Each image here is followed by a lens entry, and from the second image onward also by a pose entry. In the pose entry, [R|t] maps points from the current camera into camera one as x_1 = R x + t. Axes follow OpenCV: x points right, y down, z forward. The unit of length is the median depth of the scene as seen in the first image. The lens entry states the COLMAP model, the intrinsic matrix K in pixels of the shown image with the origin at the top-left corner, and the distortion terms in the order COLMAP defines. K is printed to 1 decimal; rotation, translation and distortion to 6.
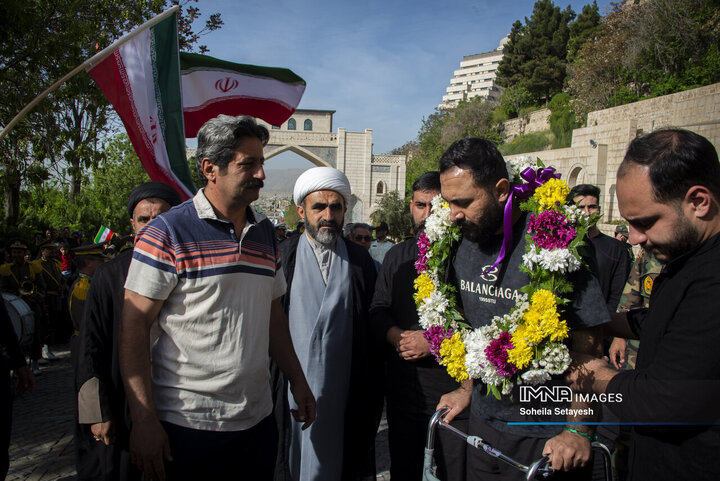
lens RADIAL K [[582.5, 0, 360.0], [0, 582.5, 240.5], [0, 0, 1]] dist [-0.134106, 0.073620]
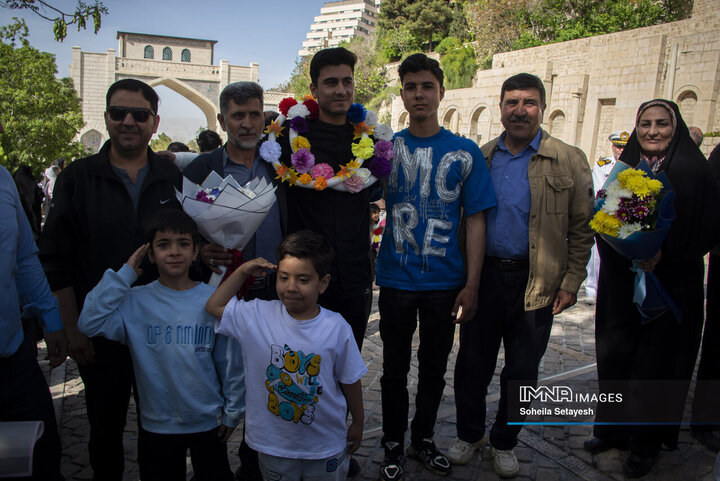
lens RADIAL K [[573.5, 0, 360.0], [0, 573.5, 240.5], [0, 0, 1]] dist [-0.155934, 0.091410]
pose [[0.966155, -0.020377, 0.257156, -0.056604], [-0.002372, 0.996131, 0.087846, 0.006739], [-0.257951, -0.085483, 0.962369, 0.084467]]
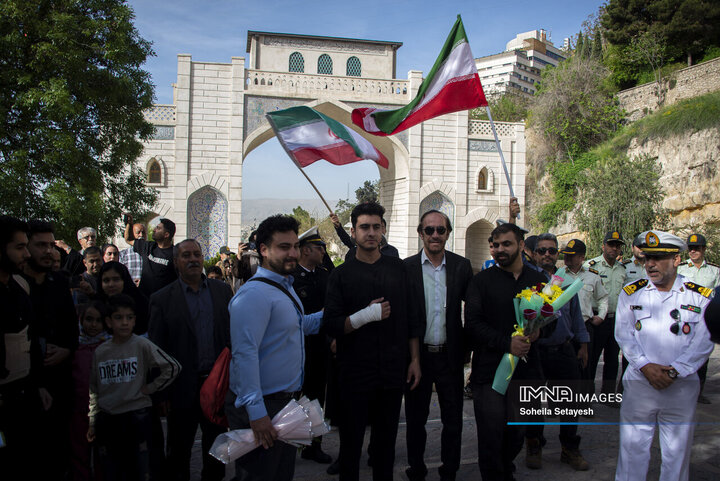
lens RADIAL K [[597.4, 0, 360.0], [0, 597.4, 240.5], [0, 0, 1]] dist [-0.121936, 0.090330]
pose [[0.998876, -0.014593, 0.045107, -0.110053], [0.016865, 0.998587, -0.050402, -0.005376], [-0.044308, 0.051106, 0.997710, 0.438204]]
